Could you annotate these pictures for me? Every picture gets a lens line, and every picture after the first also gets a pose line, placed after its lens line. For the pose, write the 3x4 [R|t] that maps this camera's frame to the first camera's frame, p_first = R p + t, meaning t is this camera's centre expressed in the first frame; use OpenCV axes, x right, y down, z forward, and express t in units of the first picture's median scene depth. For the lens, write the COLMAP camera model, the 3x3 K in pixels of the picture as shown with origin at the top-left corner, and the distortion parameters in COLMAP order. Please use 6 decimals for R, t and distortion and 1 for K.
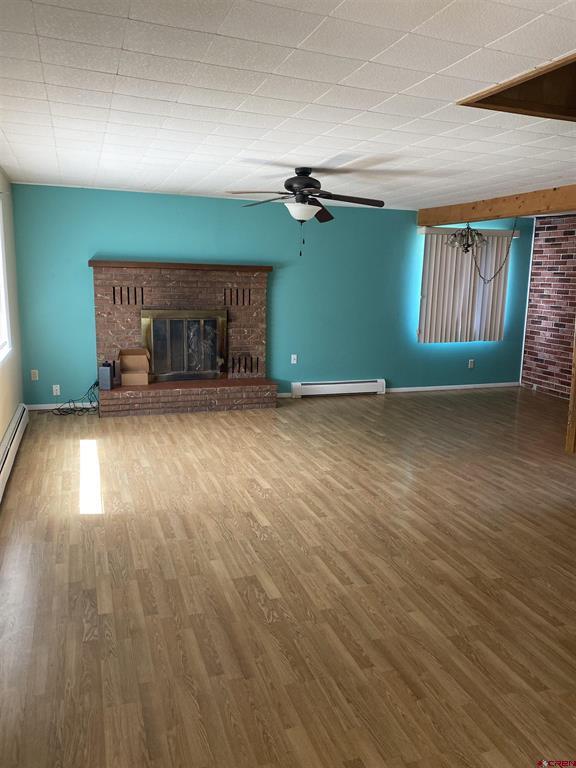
lens RADIAL K [[594.3, 0, 287.0], [0, 594.3, 381.9], [0, 0, 1]] dist [0.089041, -0.166084]
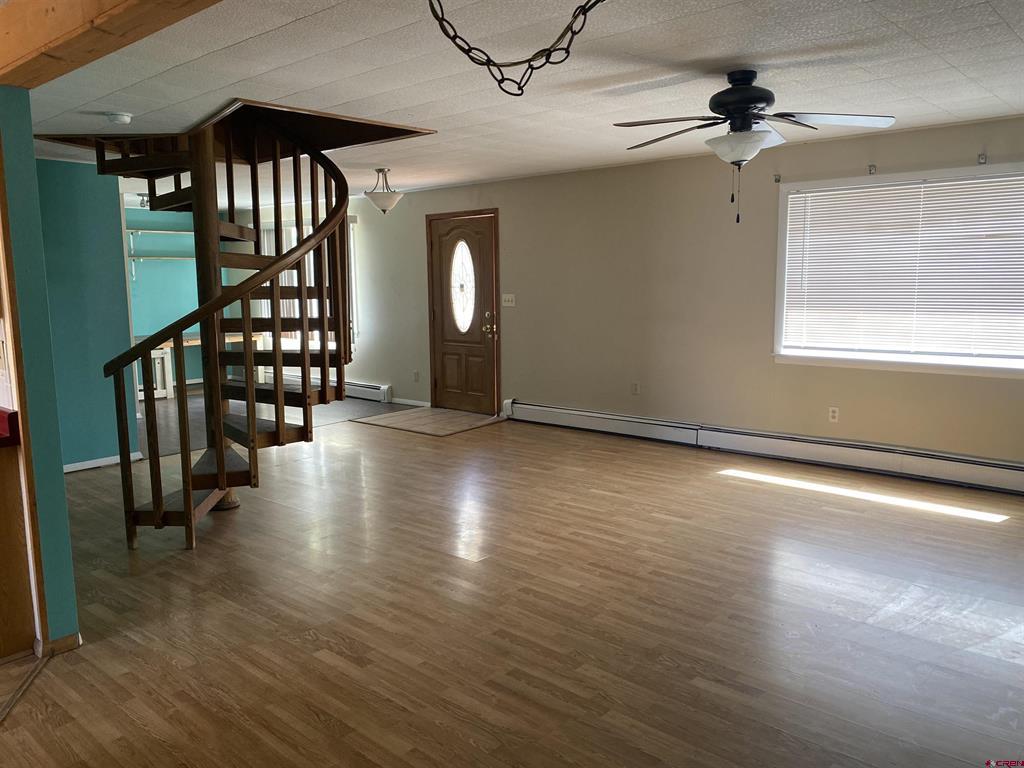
lens RADIAL K [[792.4, 0, 513.7], [0, 792.4, 379.5], [0, 0, 1]] dist [0.089041, -0.166084]
pose [[-0.876001, 0.053363, -0.479349, 0.604939], [-0.090868, 0.957803, 0.272685, -0.265091], [0.473673, 0.282430, -0.834187, 1.619346]]
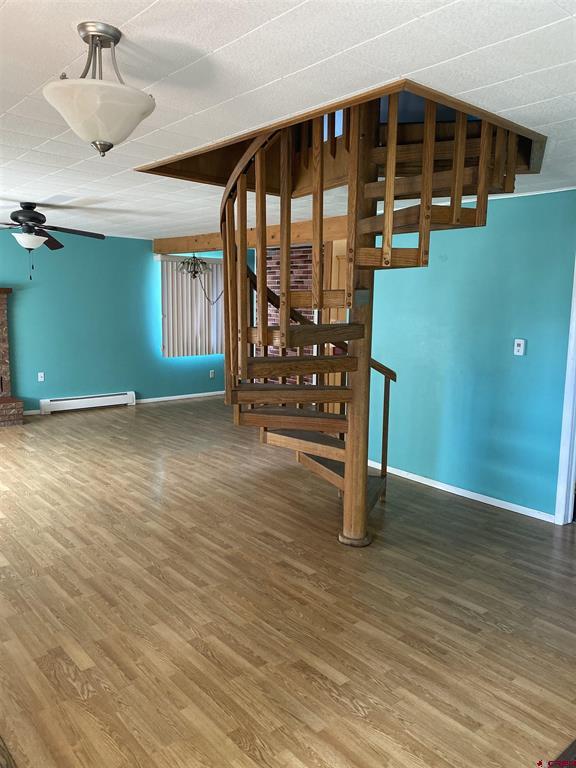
lens RADIAL K [[594.3, 0, 287.0], [0, 594.3, 381.9], [0, 0, 1]] dist [0.089041, -0.166084]
pose [[0.932426, -0.055844, 0.357020, 0.059249], [0.067642, 0.997496, -0.020633, 0.032822], [-0.354974, 0.043388, 0.933869, -0.206661]]
